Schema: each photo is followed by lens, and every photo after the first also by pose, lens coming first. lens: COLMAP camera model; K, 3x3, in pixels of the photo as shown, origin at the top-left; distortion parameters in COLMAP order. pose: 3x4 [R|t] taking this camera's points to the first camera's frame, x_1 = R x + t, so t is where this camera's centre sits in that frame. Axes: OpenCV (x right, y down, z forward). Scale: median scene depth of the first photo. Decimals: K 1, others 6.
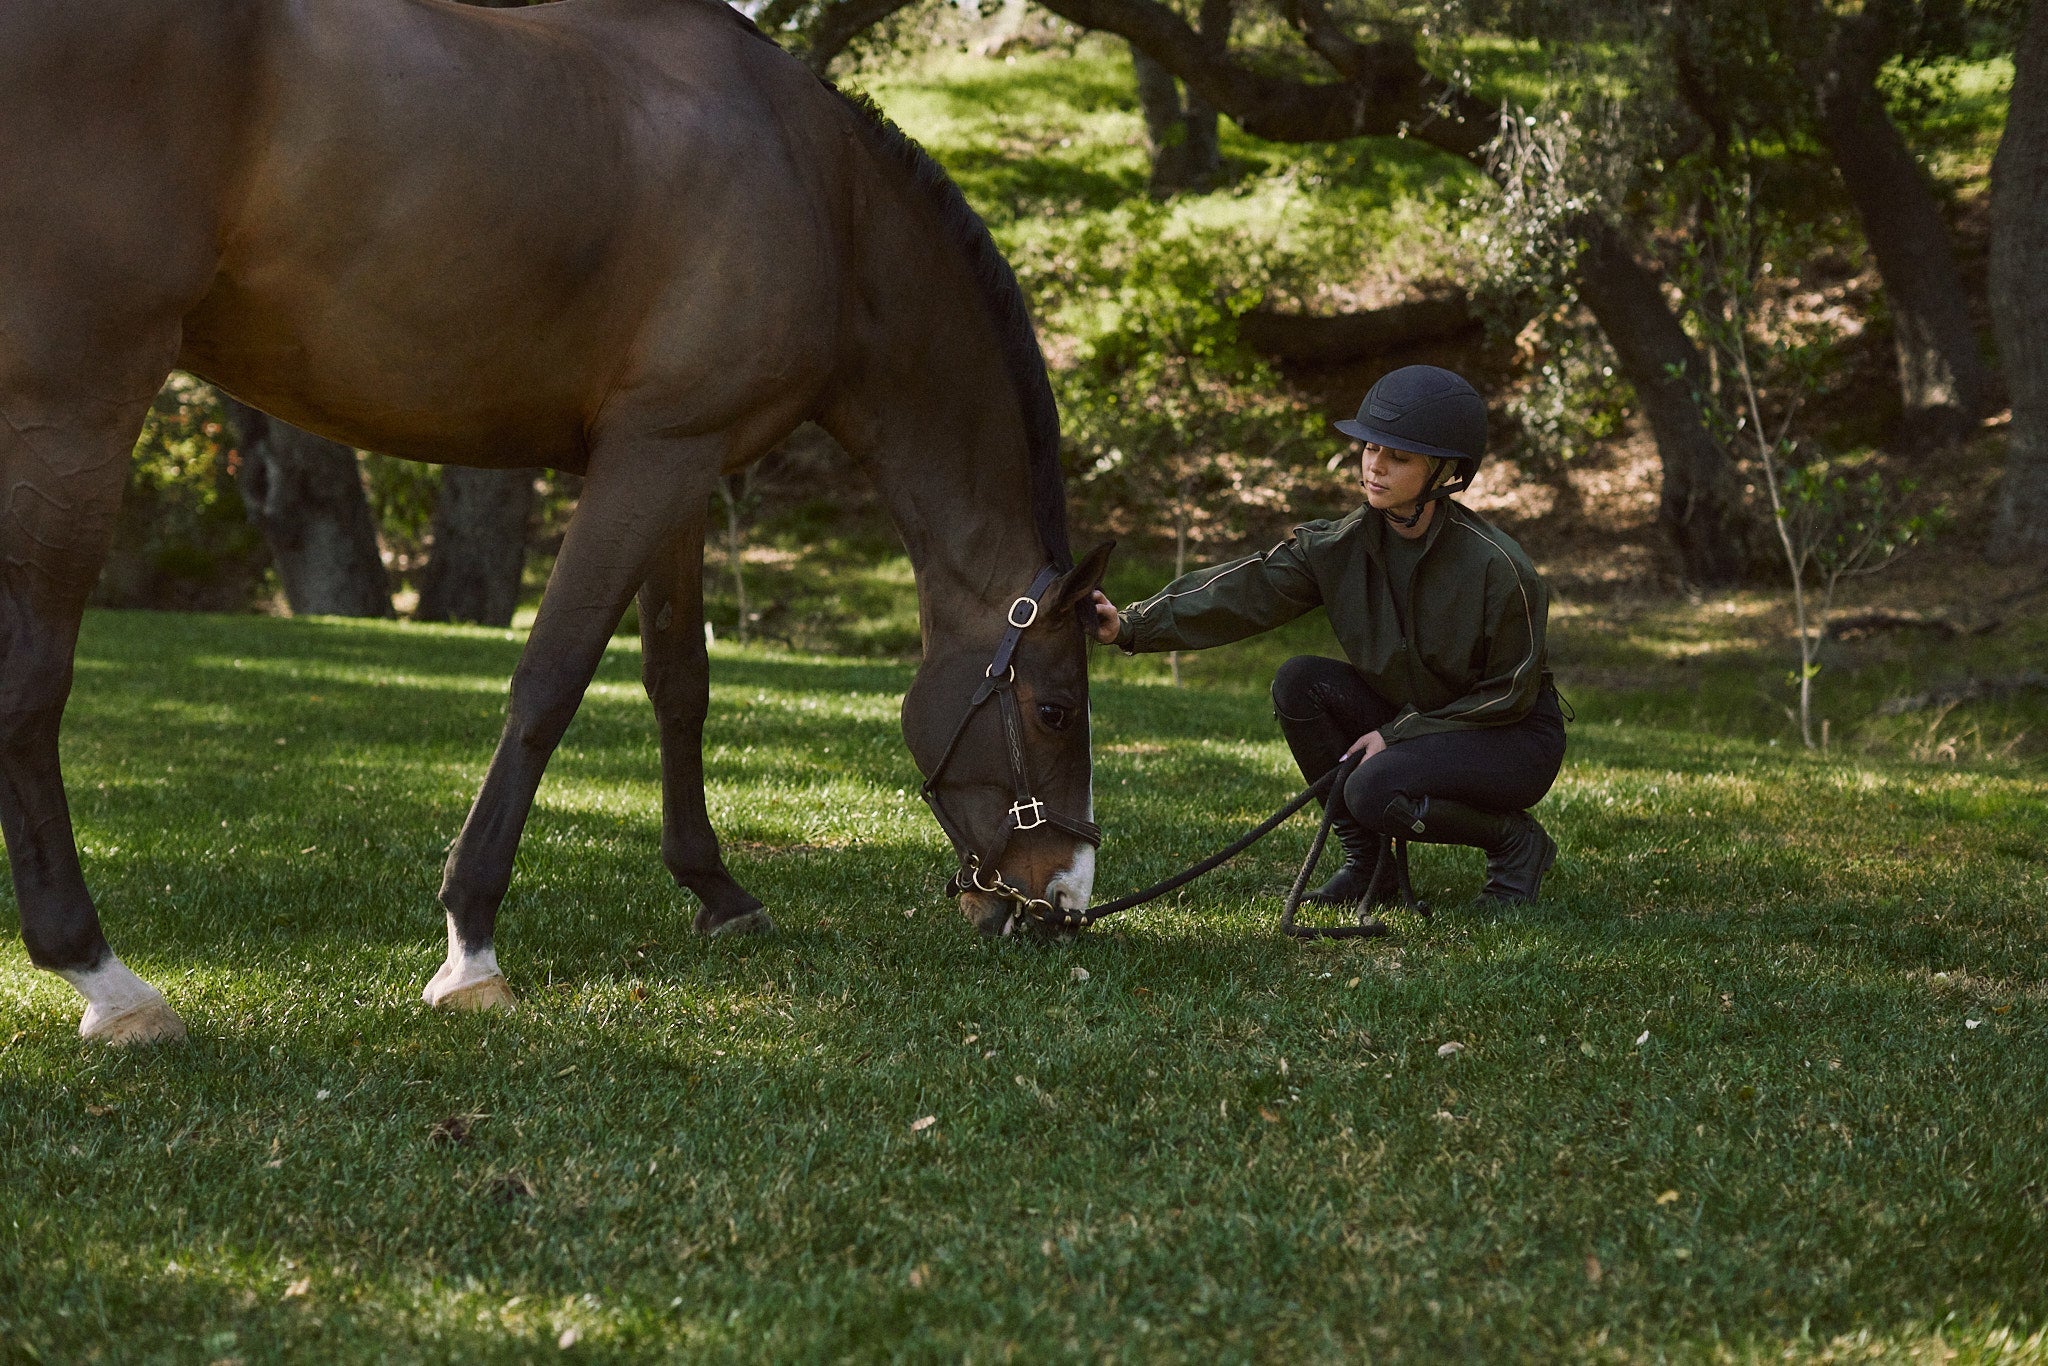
lens RADIAL K [[2861.5, 0, 1015.3], [0, 2861.5, 685.1], [0, 0, 1]] dist [-0.187194, 0.402161]
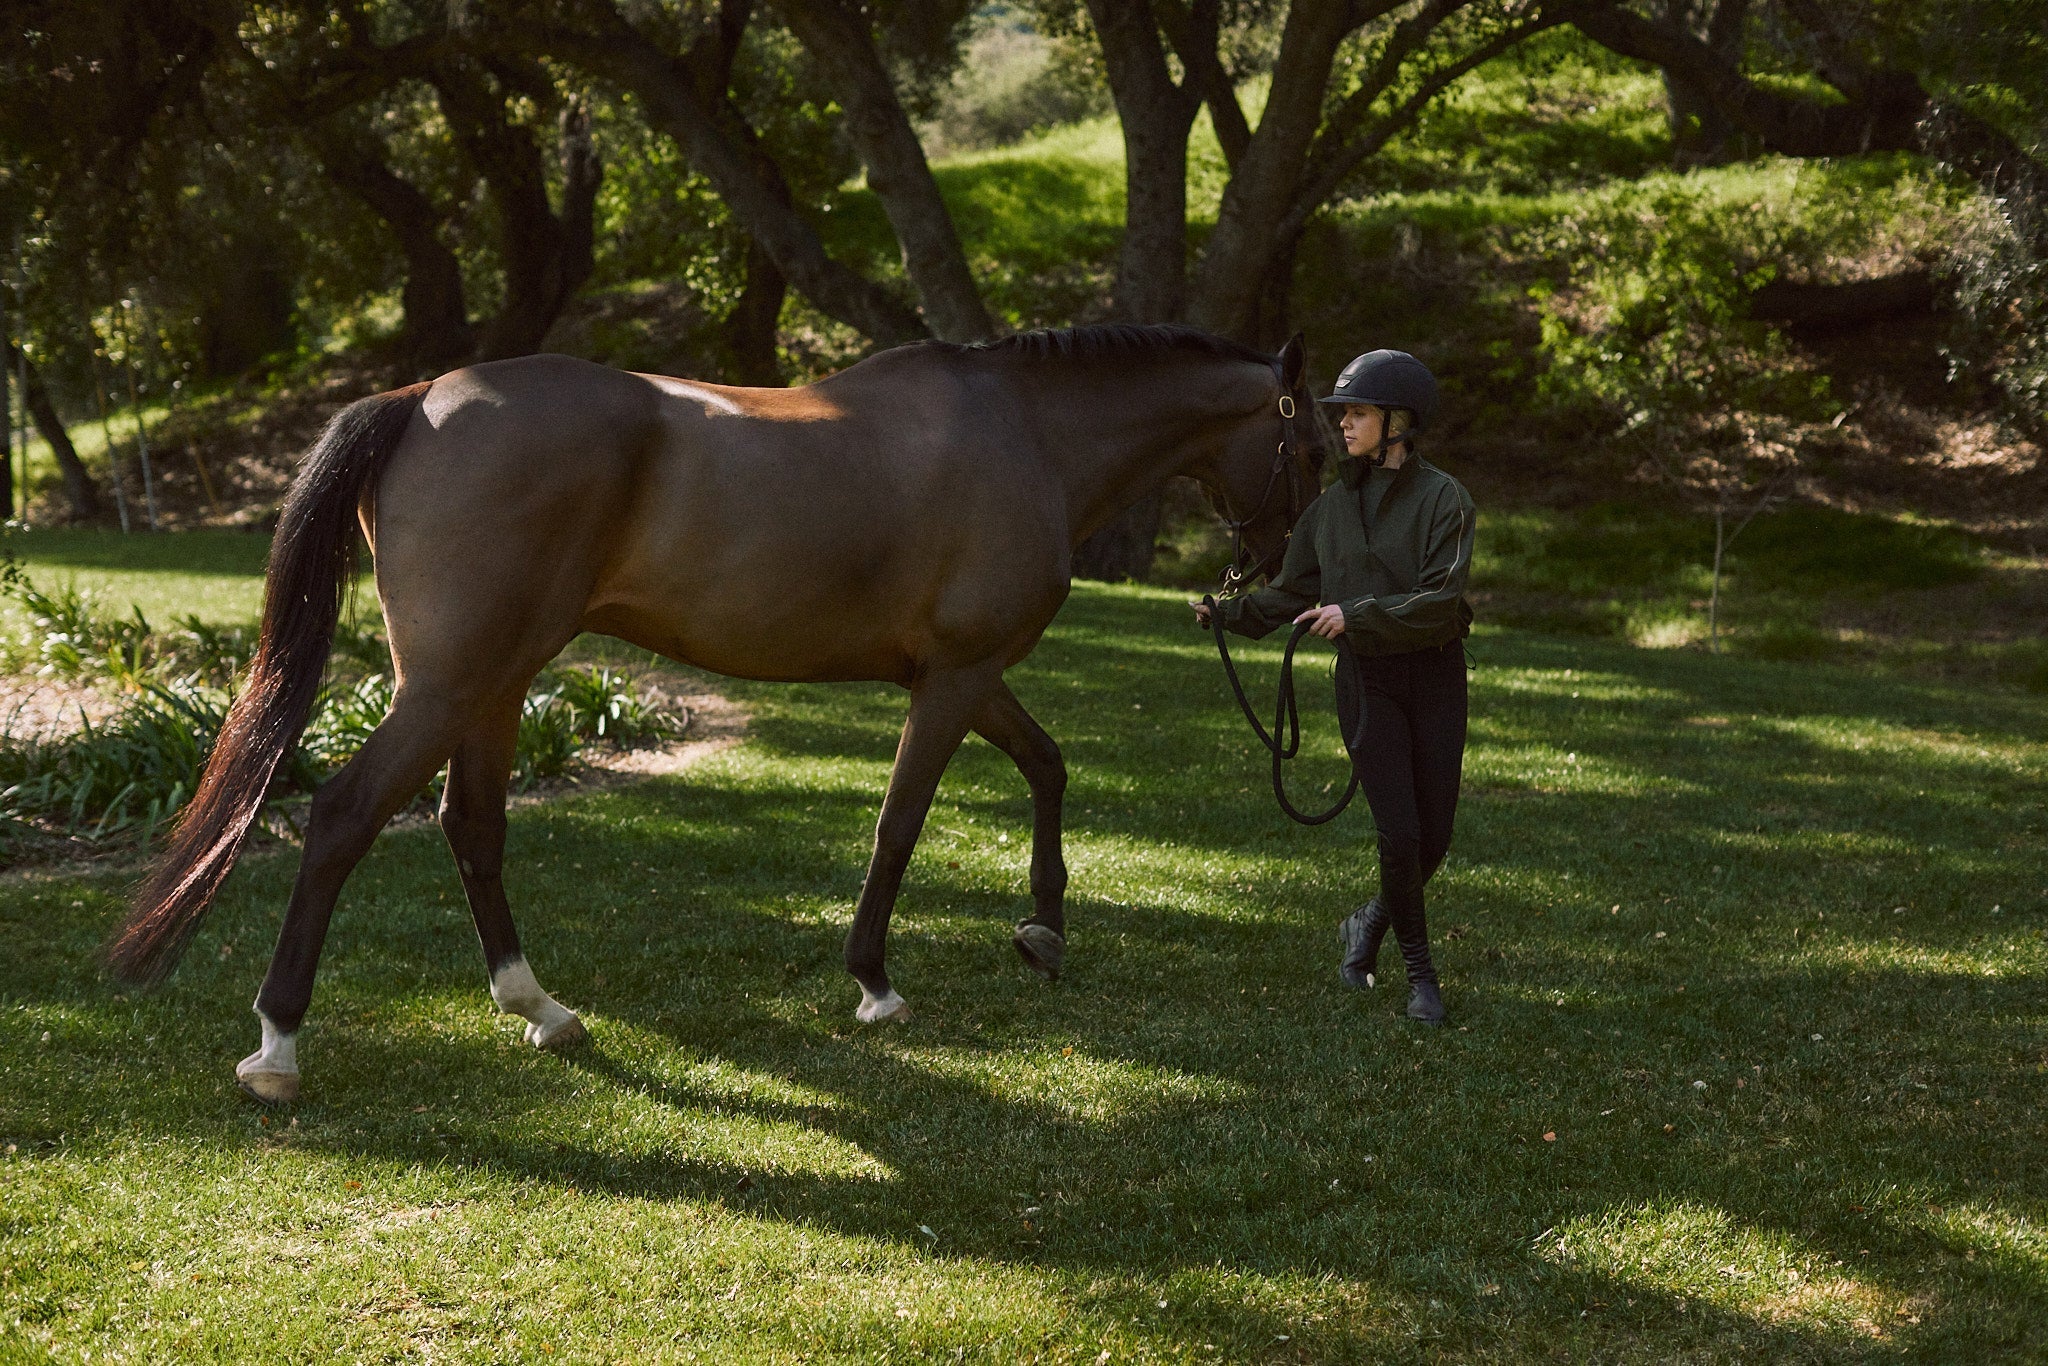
lens RADIAL K [[2861.7, 0, 1040.1], [0, 2861.7, 683.6], [0, 0, 1]] dist [-0.186575, 0.396046]
pose [[0.986944, 0.015547, -0.160313, -0.049088], [-0.009224, 0.999153, 0.040107, -0.040281], [0.160800, -0.038105, 0.986251, -0.395303]]
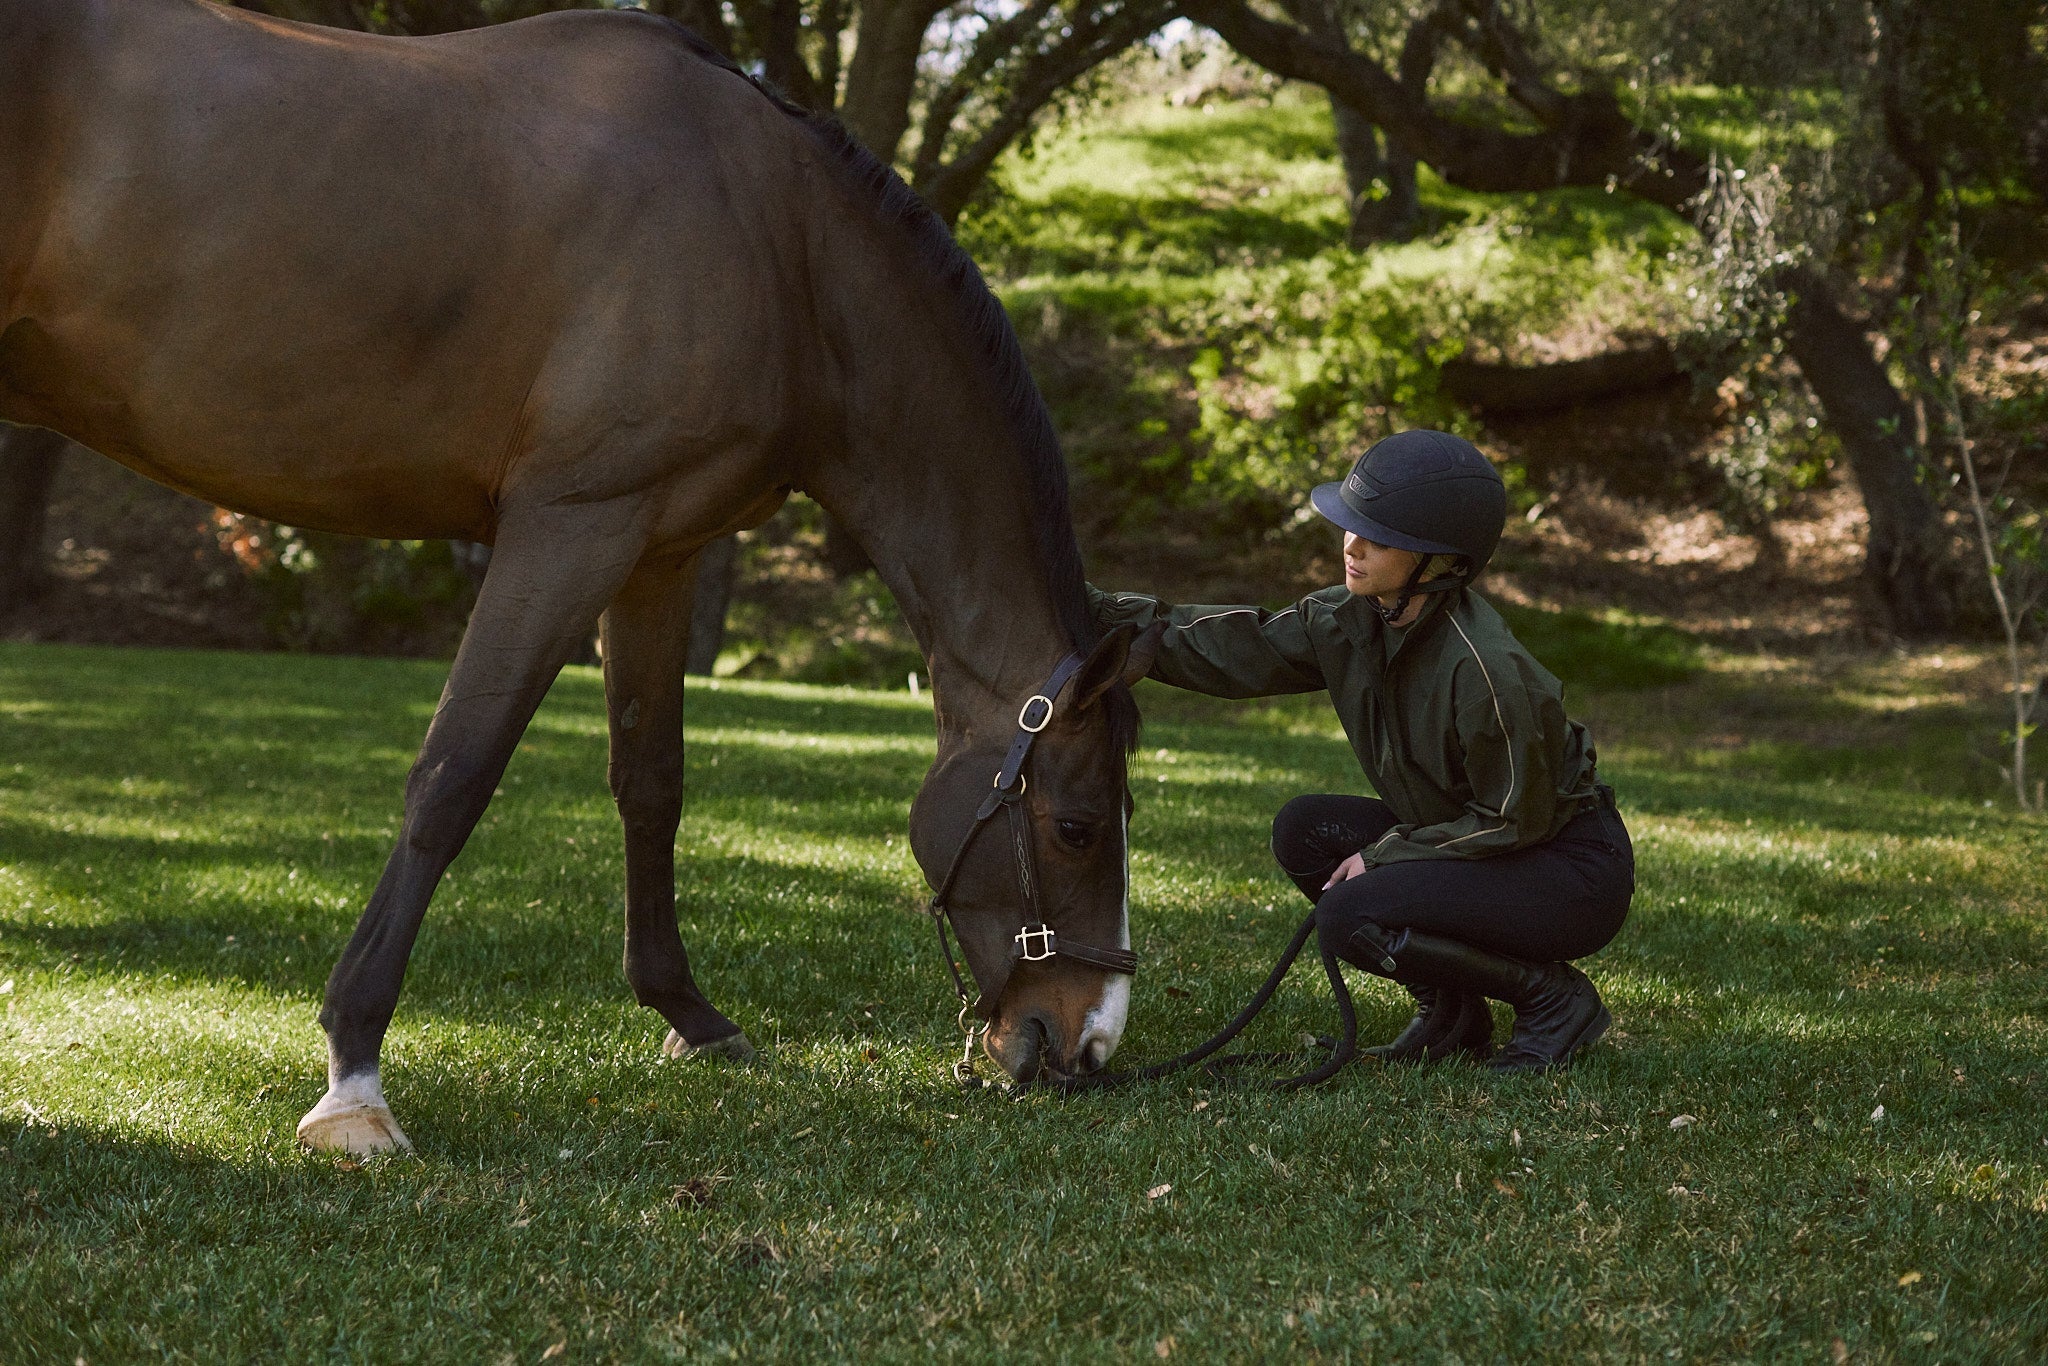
lens RADIAL K [[2862.7, 0, 1023.5], [0, 2862.7, 683.5], [0, 0, 1]] dist [-0.187237, 0.396946]
pose [[0.997918, 0.006264, -0.064192, -0.005196], [-0.007330, 0.999839, -0.016387, -0.002708], [0.064079, 0.016823, 0.997803, -0.003031]]
